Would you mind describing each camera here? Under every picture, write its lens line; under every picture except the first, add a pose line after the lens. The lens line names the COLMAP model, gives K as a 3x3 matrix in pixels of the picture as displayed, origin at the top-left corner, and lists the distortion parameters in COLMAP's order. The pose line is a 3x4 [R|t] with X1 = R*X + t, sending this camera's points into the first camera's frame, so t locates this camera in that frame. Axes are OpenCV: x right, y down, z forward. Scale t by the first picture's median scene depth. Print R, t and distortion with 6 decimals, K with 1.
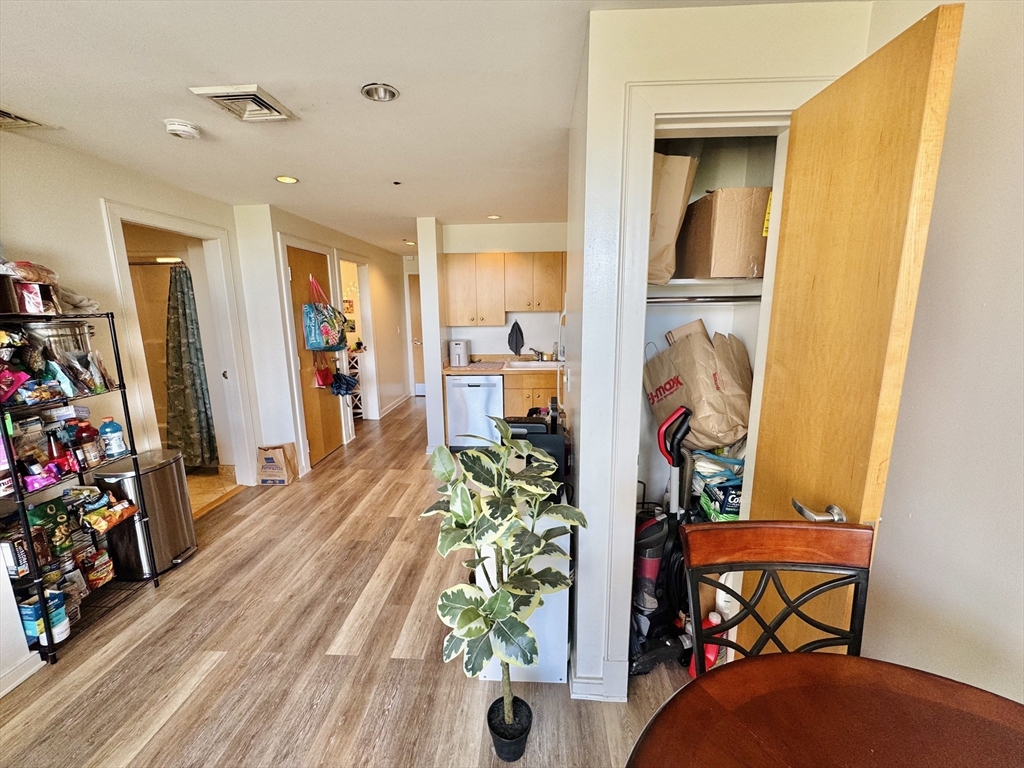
lens RADIAL K [[408.6, 0, 511.4], [0, 408.6, 383.9], [0, 0, 1]] dist [-0.004410, 0.000742]
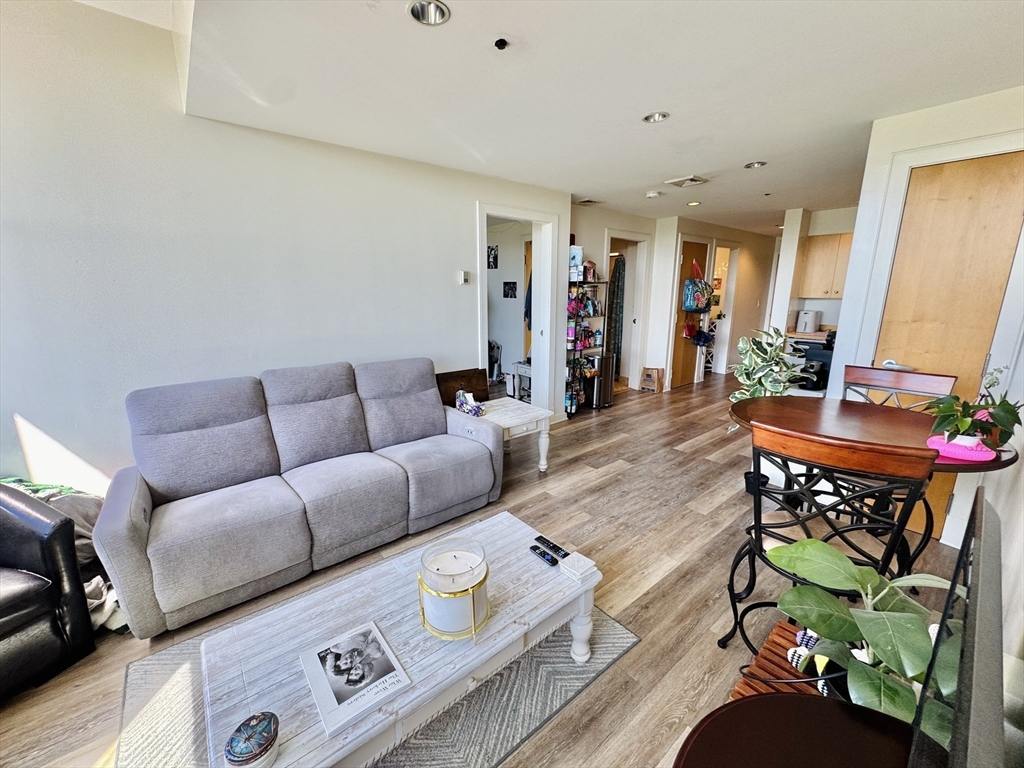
lens RADIAL K [[408.6, 0, 511.4], [0, 408.6, 383.9], [0, 0, 1]] dist [-0.004410, 0.000742]
pose [[0.675340, 0.174597, -0.716541, 0.193472], [-0.143040, 0.984133, 0.104985, 0.113820], [0.723502, 0.031594, 0.689599, -0.475790]]
